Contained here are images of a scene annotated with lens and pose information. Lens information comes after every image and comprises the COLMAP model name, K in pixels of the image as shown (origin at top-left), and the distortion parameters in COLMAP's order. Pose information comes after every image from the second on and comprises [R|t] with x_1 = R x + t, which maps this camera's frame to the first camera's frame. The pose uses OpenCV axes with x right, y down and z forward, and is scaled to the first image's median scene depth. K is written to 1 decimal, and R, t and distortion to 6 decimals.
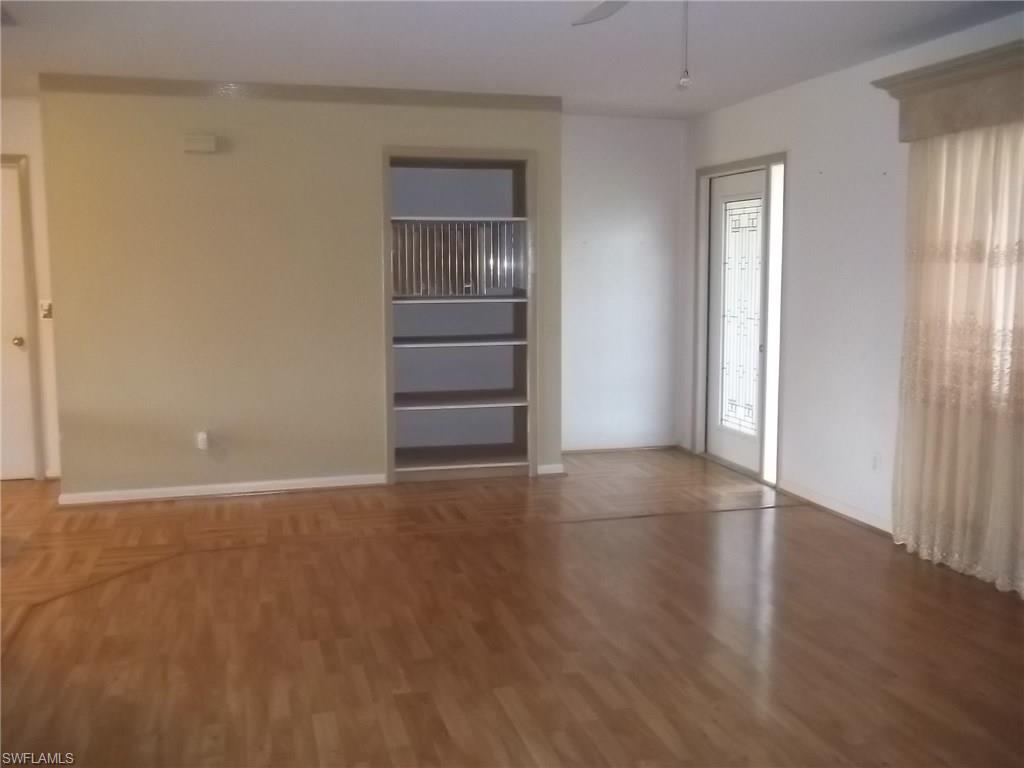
lens RADIAL K [[988.1, 0, 512.0], [0, 988.1, 384.0], [0, 0, 1]] dist [-0.074622, 0.115760]
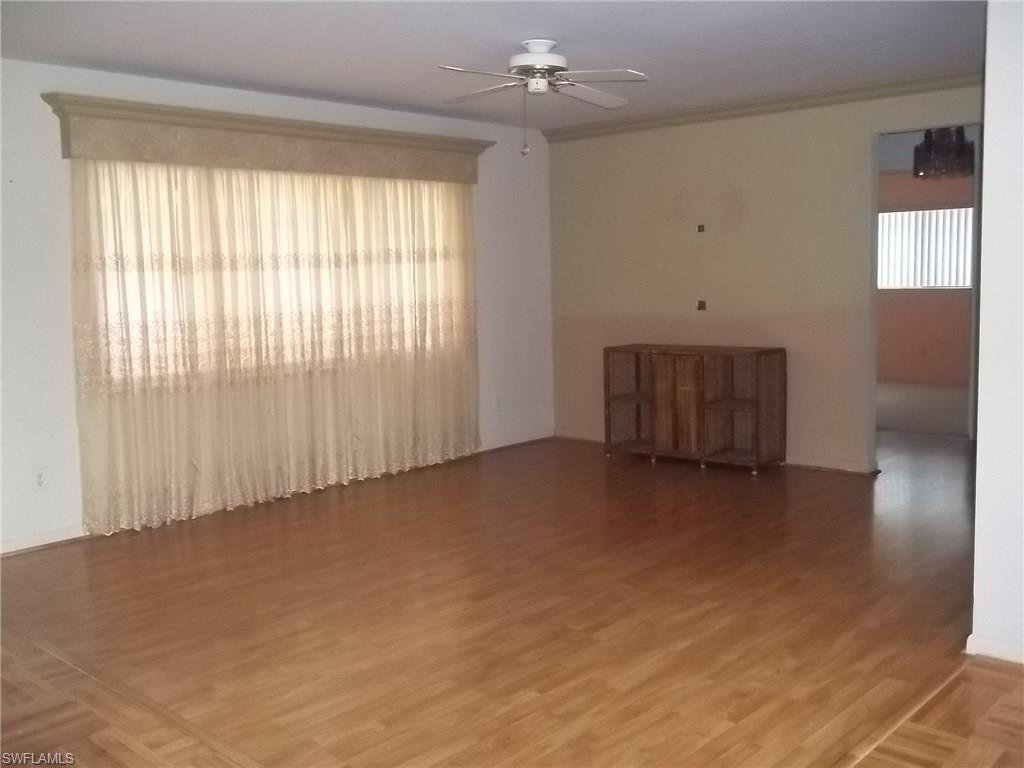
lens RADIAL K [[988.1, 0, 512.0], [0, 988.1, 384.0], [0, 0, 1]] dist [-0.074622, 0.115760]
pose [[-0.517368, -0.088045, 0.851222, -0.936795], [0.133357, 0.974247, 0.181823, -0.171956], [-0.845309, 0.207586, -0.492302, 1.428867]]
